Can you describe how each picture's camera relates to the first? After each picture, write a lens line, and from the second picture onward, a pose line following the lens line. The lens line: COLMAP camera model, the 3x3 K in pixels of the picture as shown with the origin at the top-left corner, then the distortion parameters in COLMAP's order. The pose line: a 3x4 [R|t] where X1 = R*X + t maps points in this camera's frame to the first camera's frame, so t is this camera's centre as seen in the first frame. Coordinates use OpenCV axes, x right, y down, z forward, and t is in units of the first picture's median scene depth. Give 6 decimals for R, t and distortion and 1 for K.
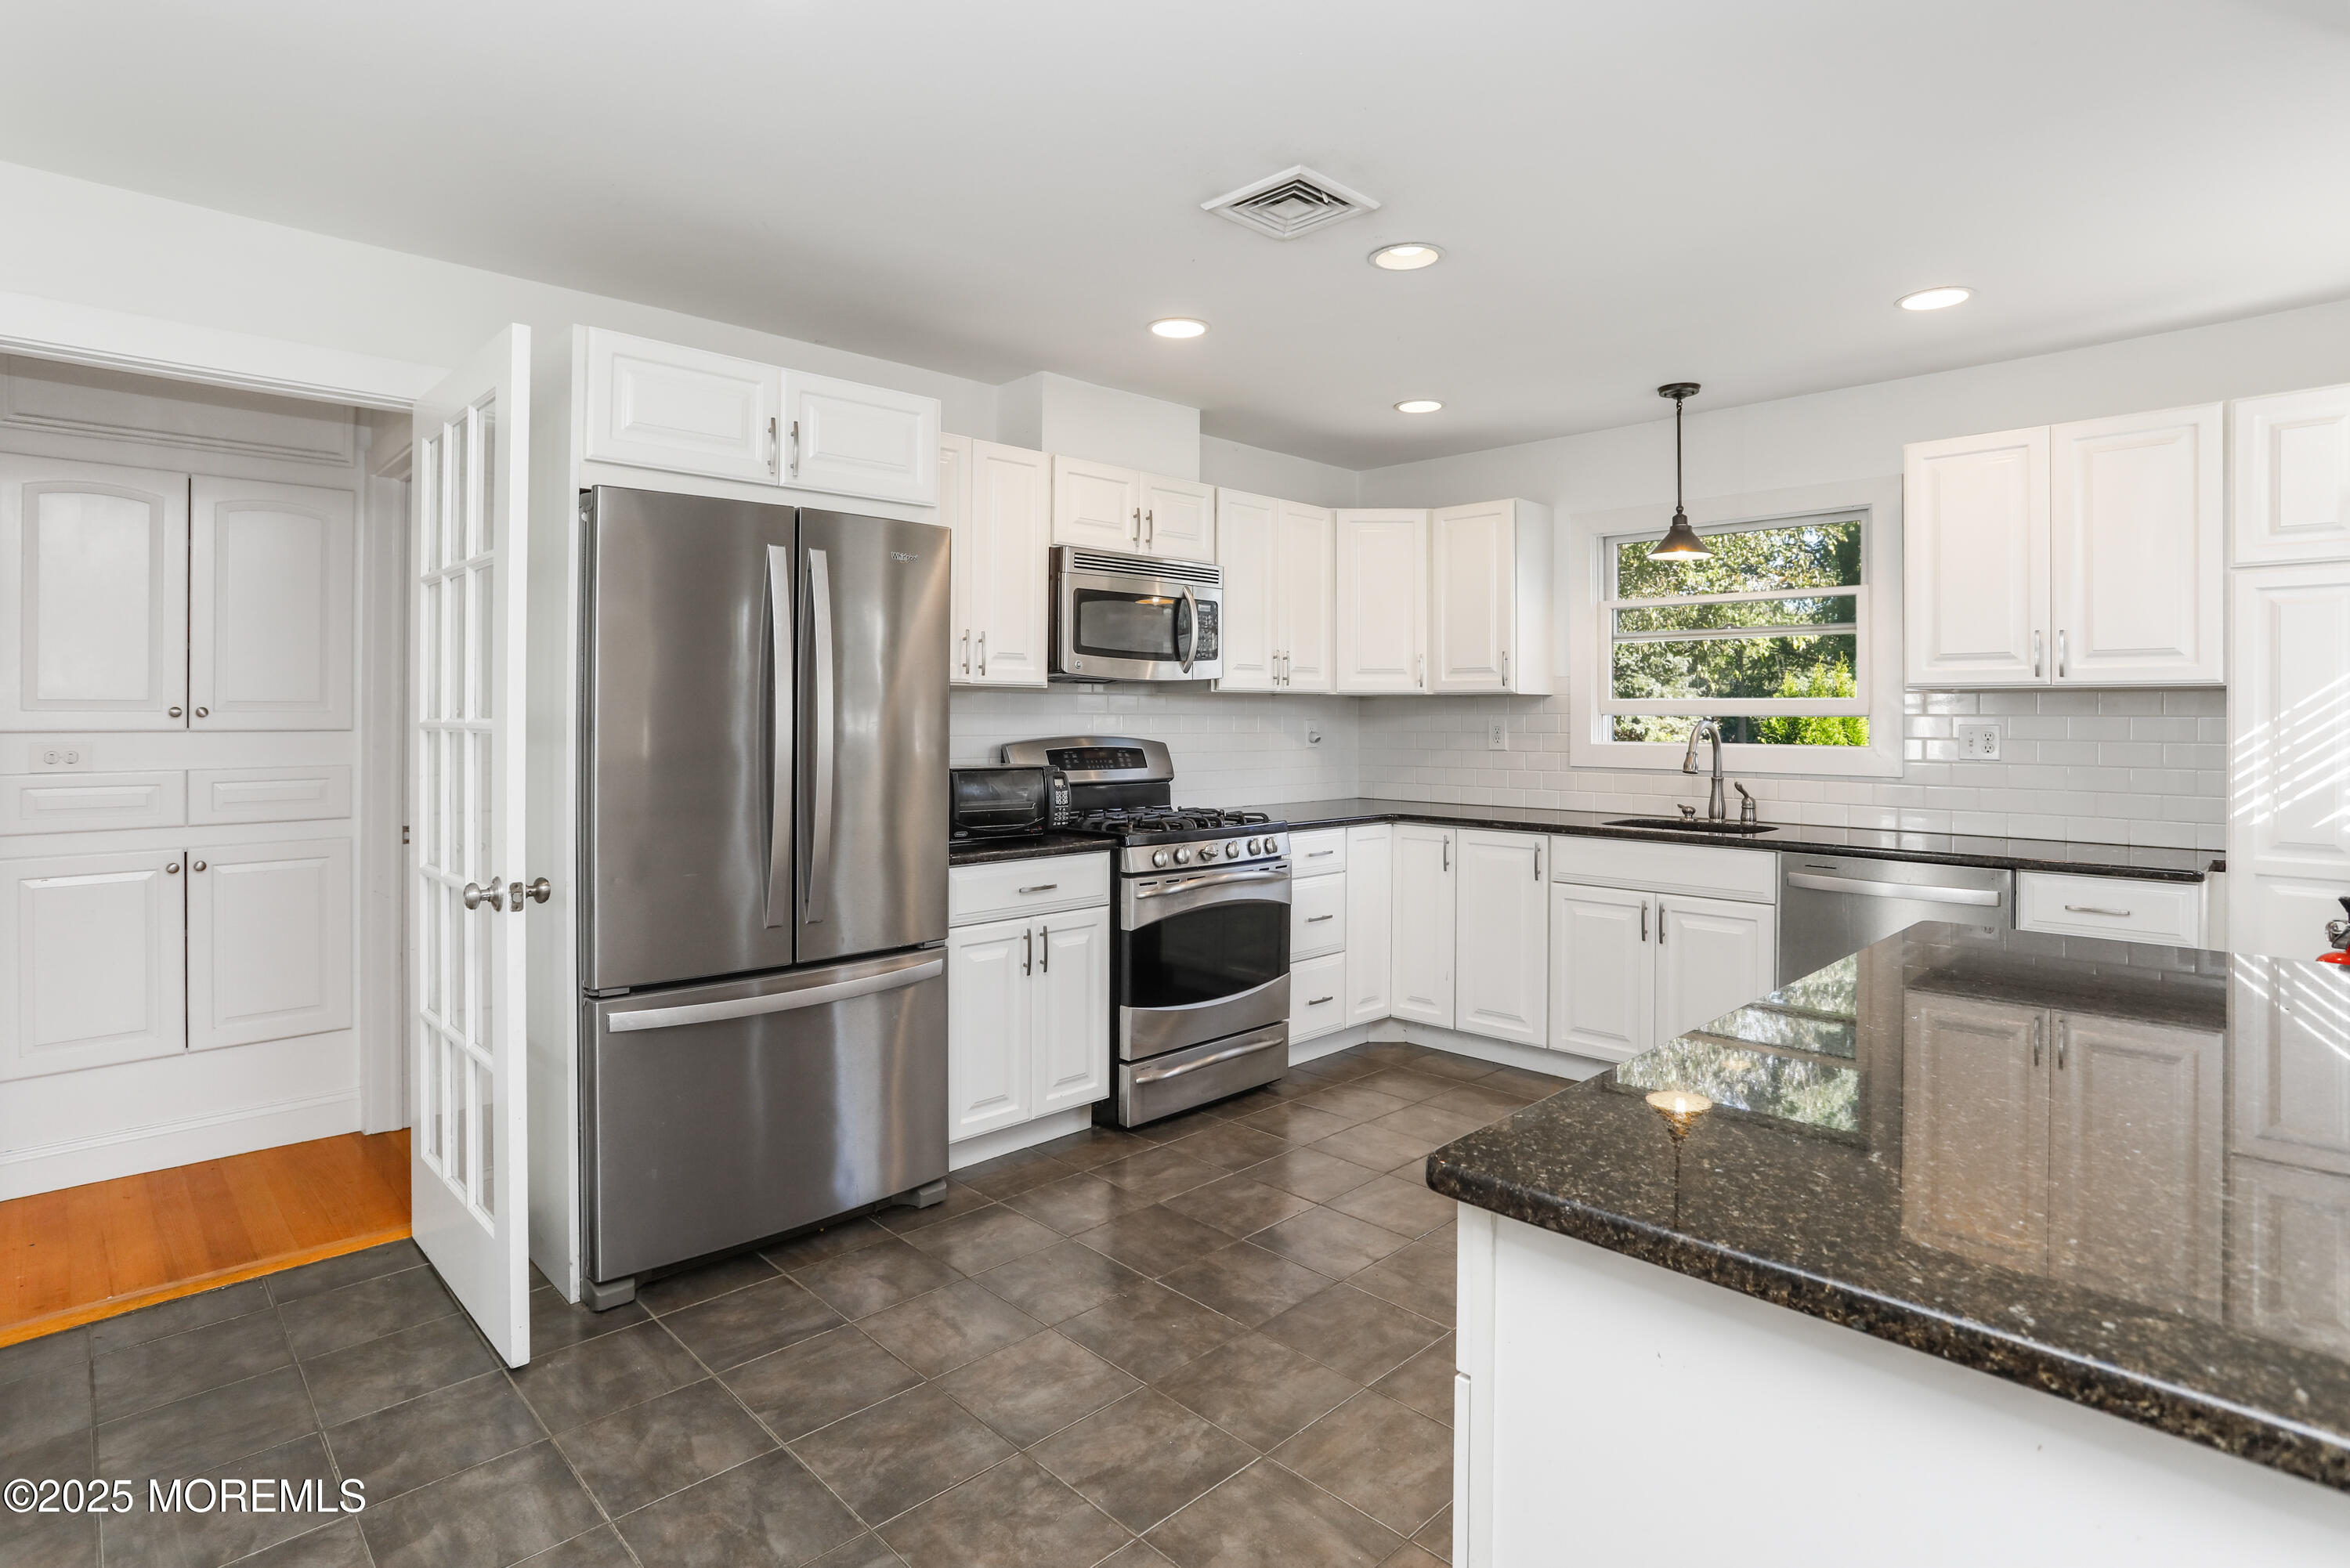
lens RADIAL K [[1188.3, 0, 1175.1], [0, 1188.3, 713.9], [0, 0, 1]] dist [-0.000237, 0.000473]
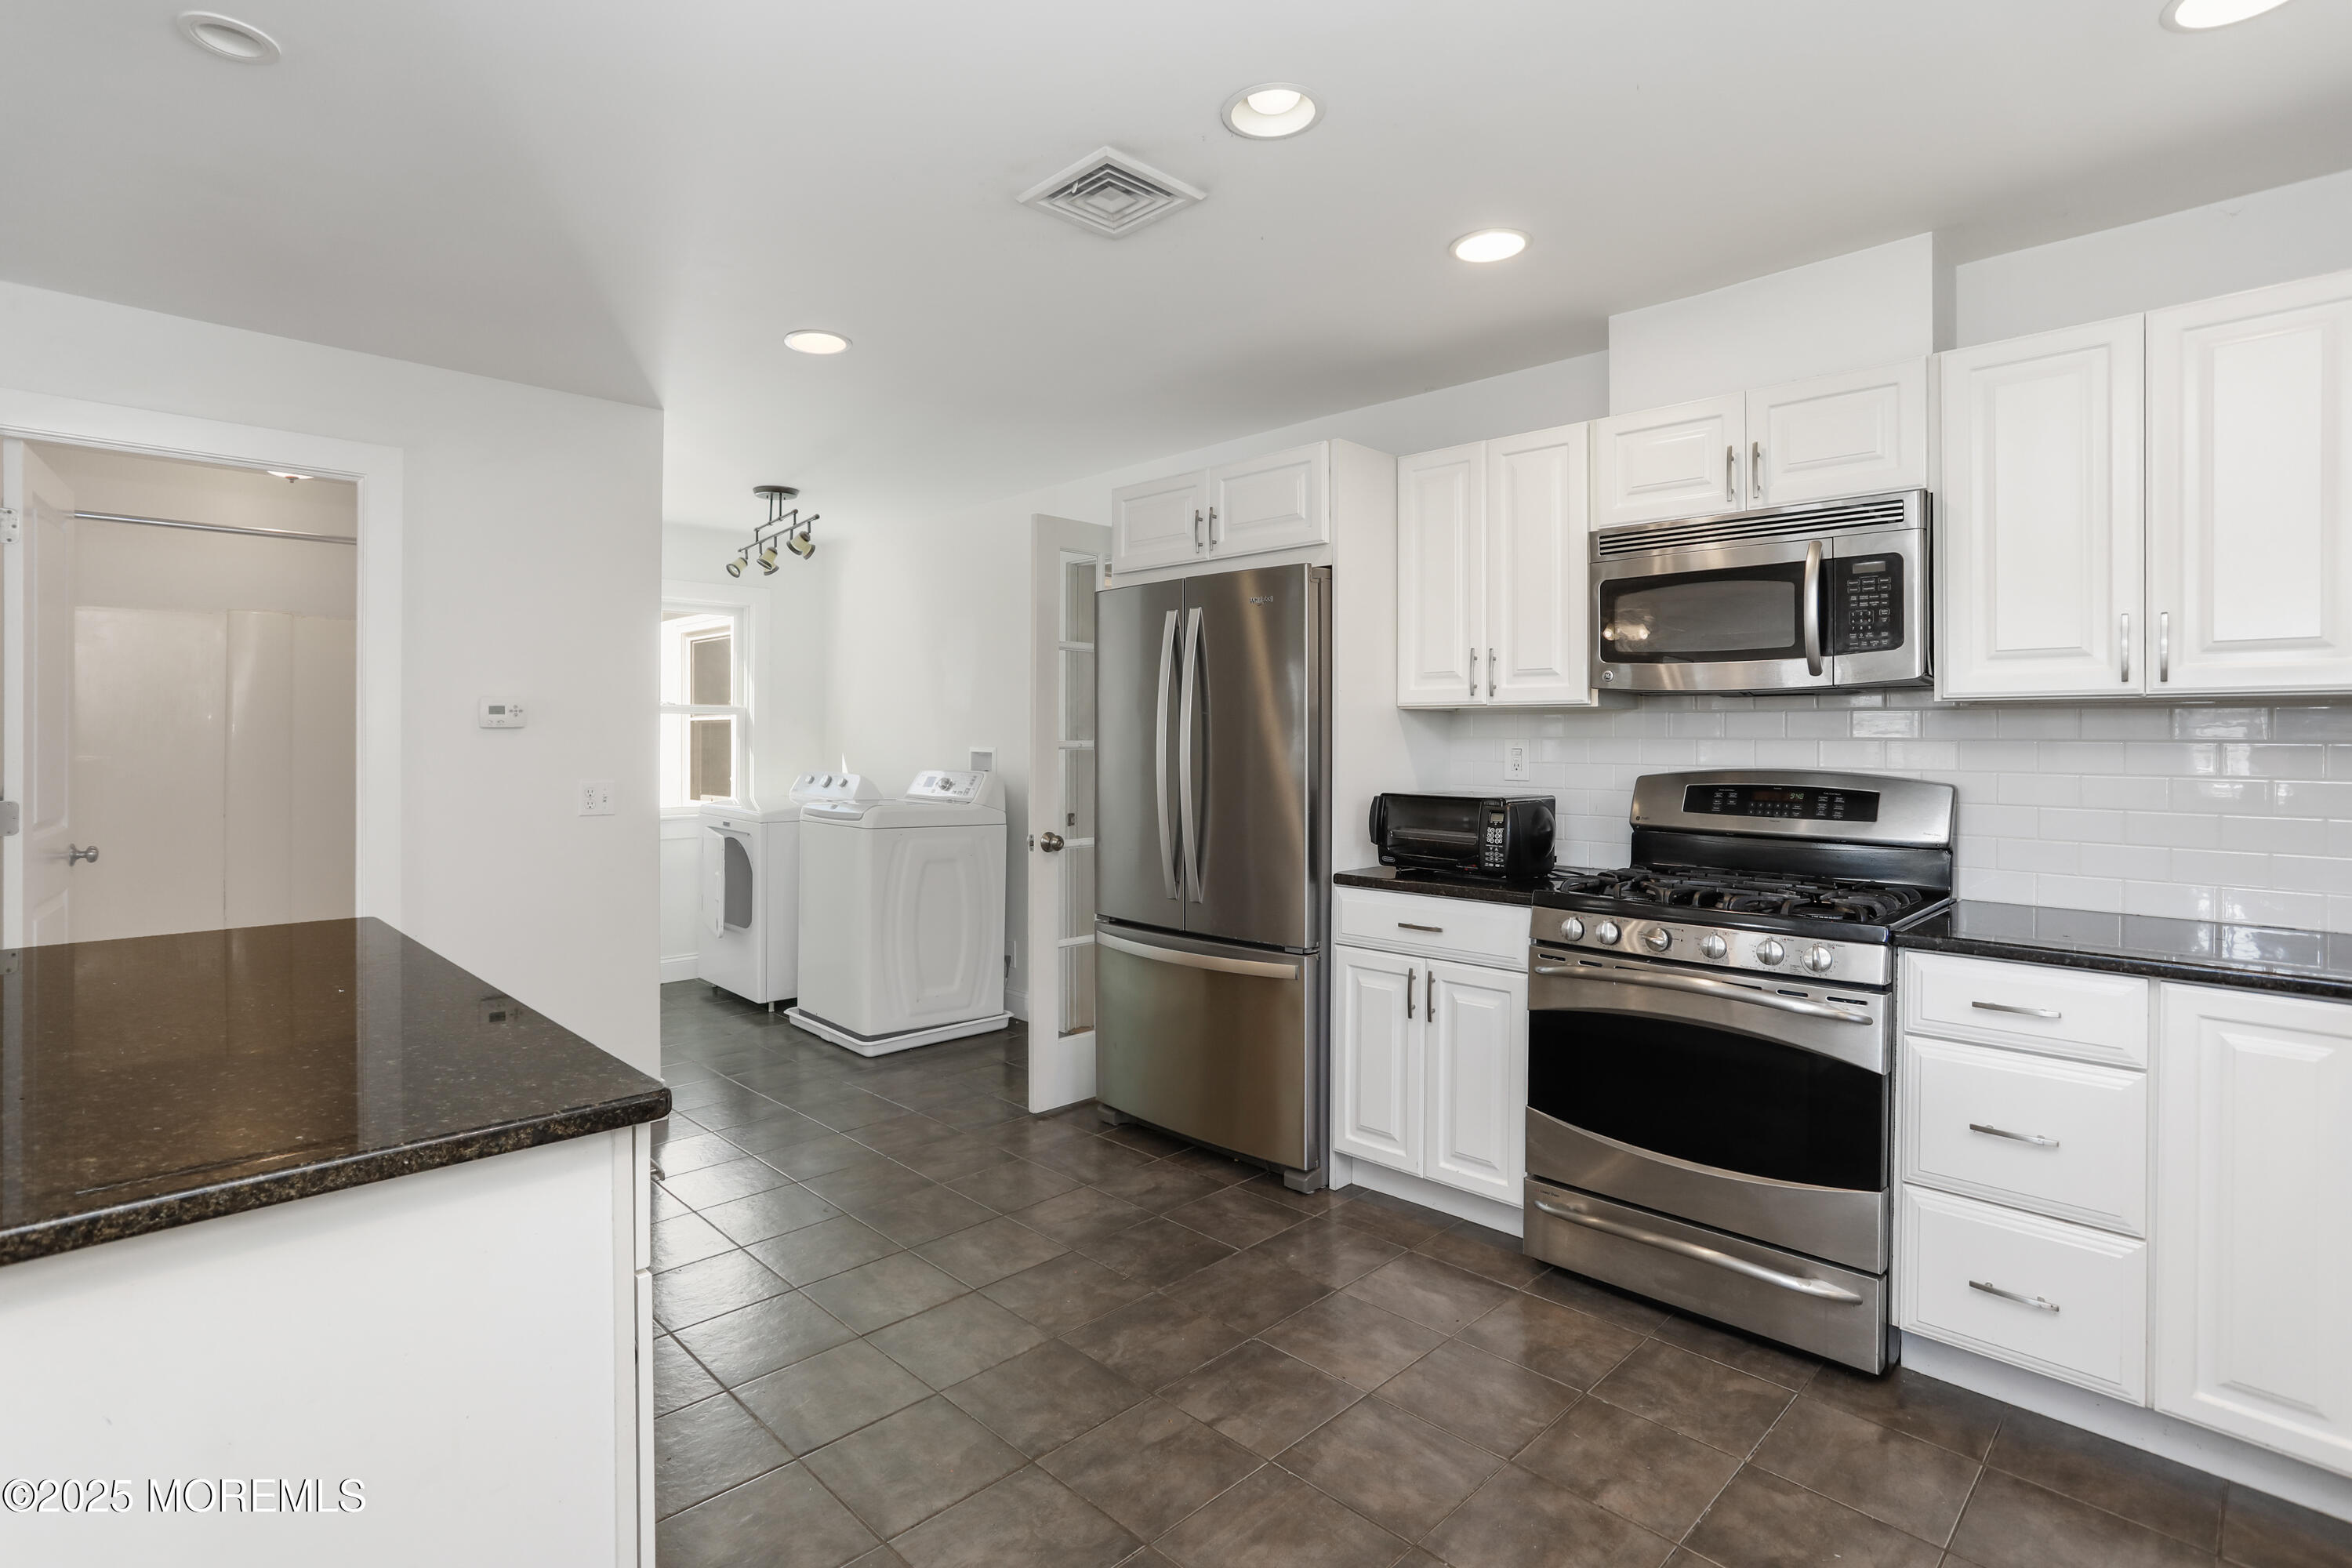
lens RADIAL K [[1164.6, 0, 1174.4], [0, 1164.6, 739.9], [0, 0, 1]] dist [-0.001043, -0.000047]
pose [[0.018386, 0.000709, -0.999831, 0.783491], [-0.002487, 0.999997, 0.000663, 0.001223], [0.999828, 0.002475, 0.018387, 0.792429]]
